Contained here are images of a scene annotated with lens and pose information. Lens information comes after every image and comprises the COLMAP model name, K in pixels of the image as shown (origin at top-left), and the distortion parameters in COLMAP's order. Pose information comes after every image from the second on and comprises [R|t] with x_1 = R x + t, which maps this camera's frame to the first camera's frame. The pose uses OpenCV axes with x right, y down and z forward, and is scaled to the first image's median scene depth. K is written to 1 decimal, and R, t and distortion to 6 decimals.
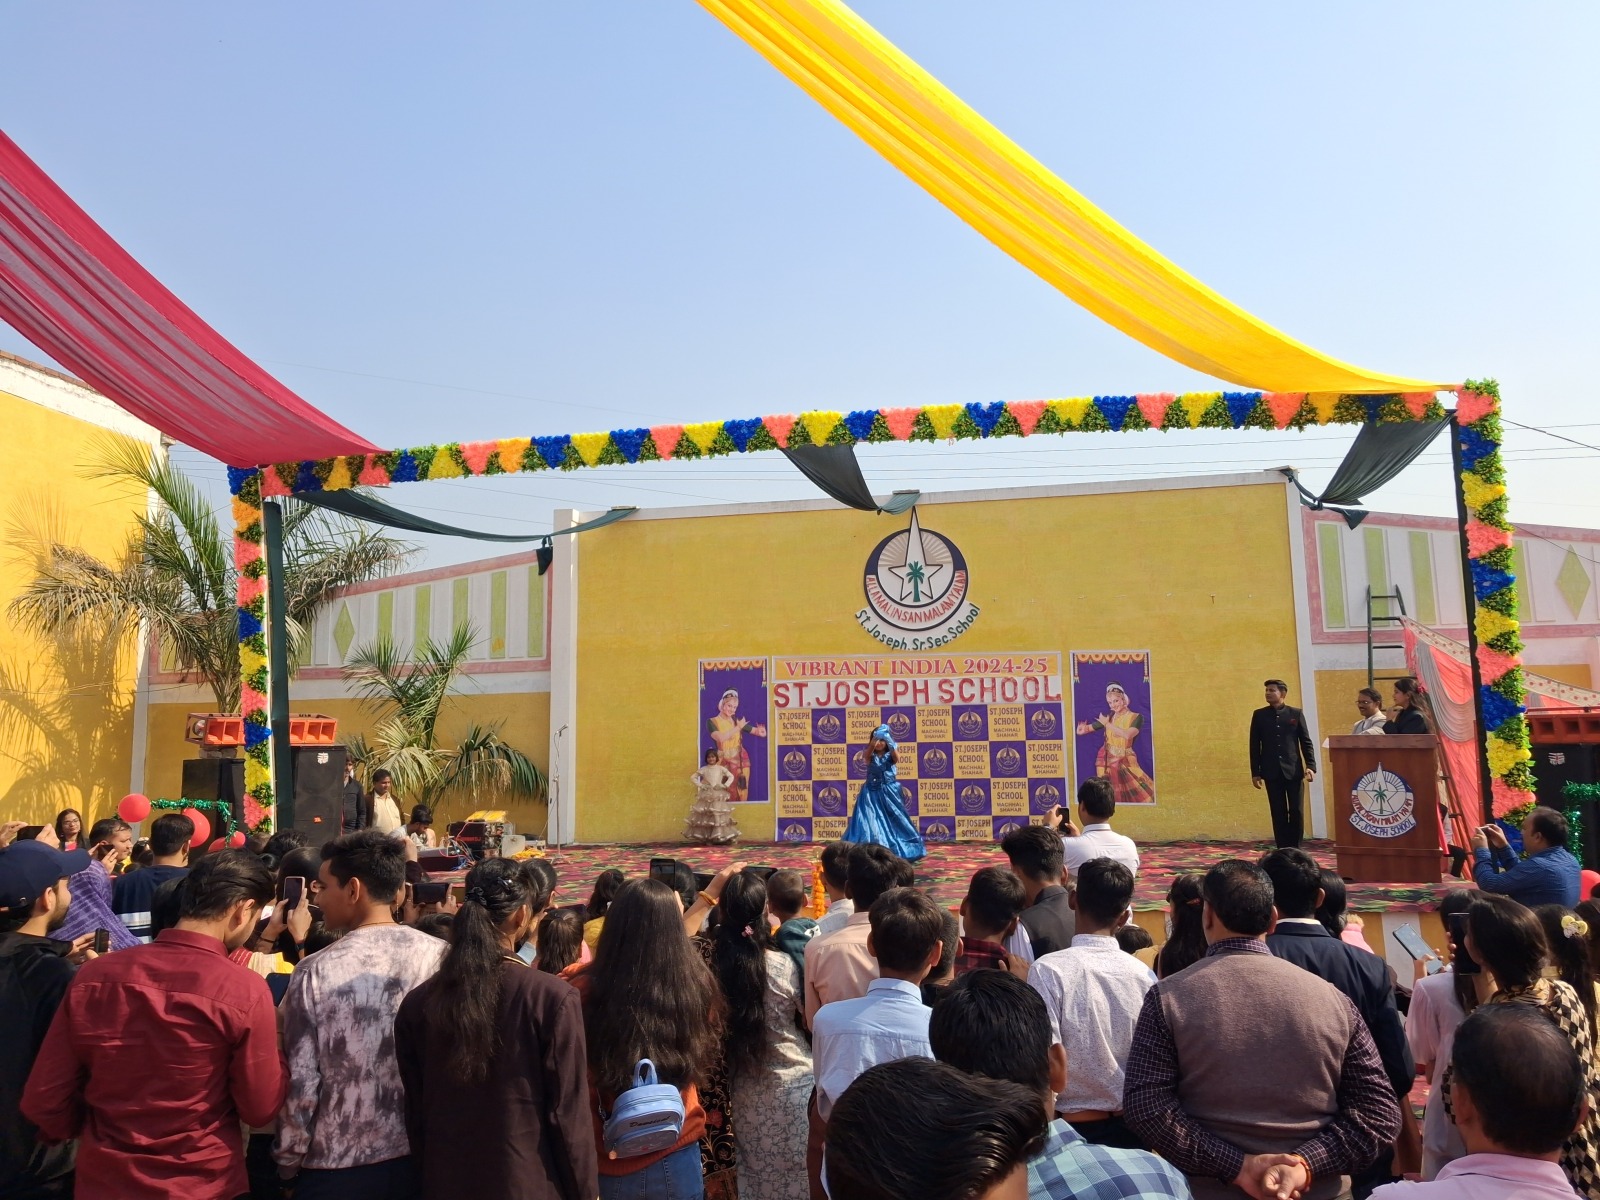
lens RADIAL K [[1302.6, 0, 819.9], [0, 1302.6, 602.2], [0, 0, 1]] dist [0.009536, -0.001669]
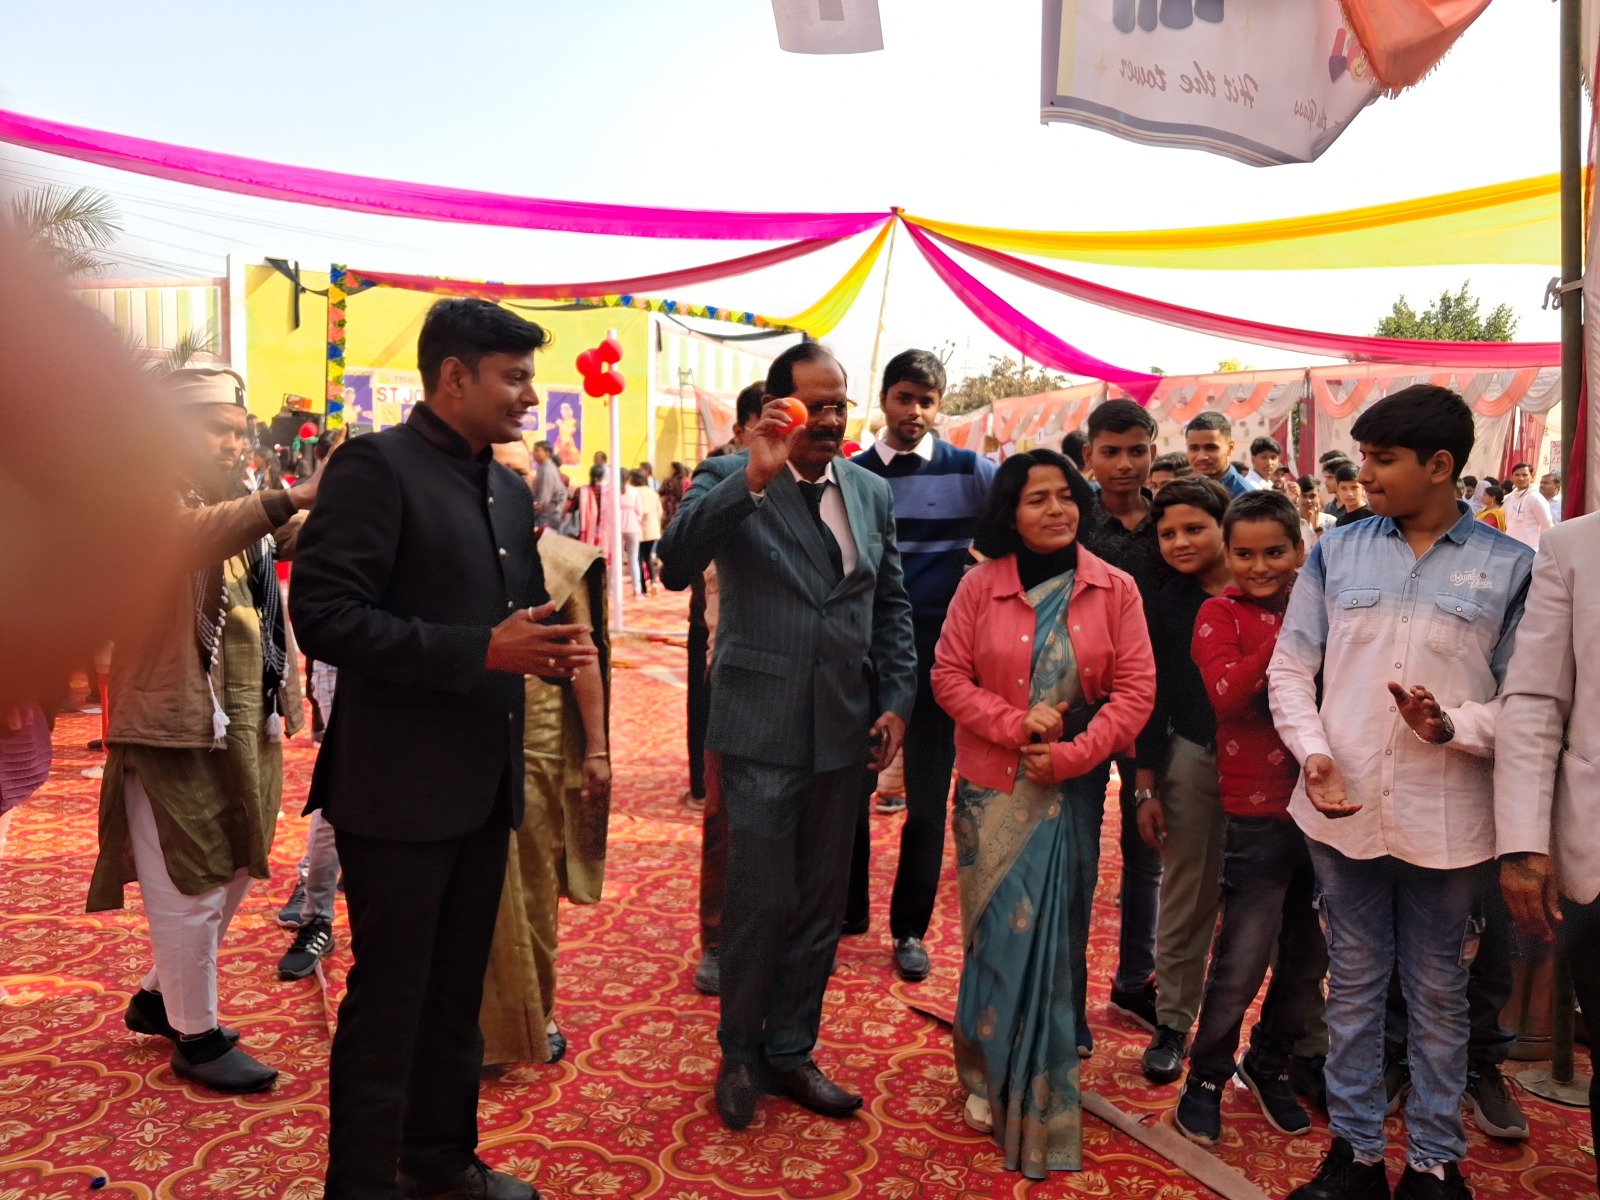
lens RADIAL K [[1302.6, 0, 819.9], [0, 1302.6, 602.2], [0, 0, 1]] dist [0.009536, -0.001669]
pose [[0.807452, -0.009551, 0.589856, -0.584341], [-0.104495, 0.981743, 0.158941, 0.007790], [-0.580605, -0.189974, 0.791712, -0.745065]]
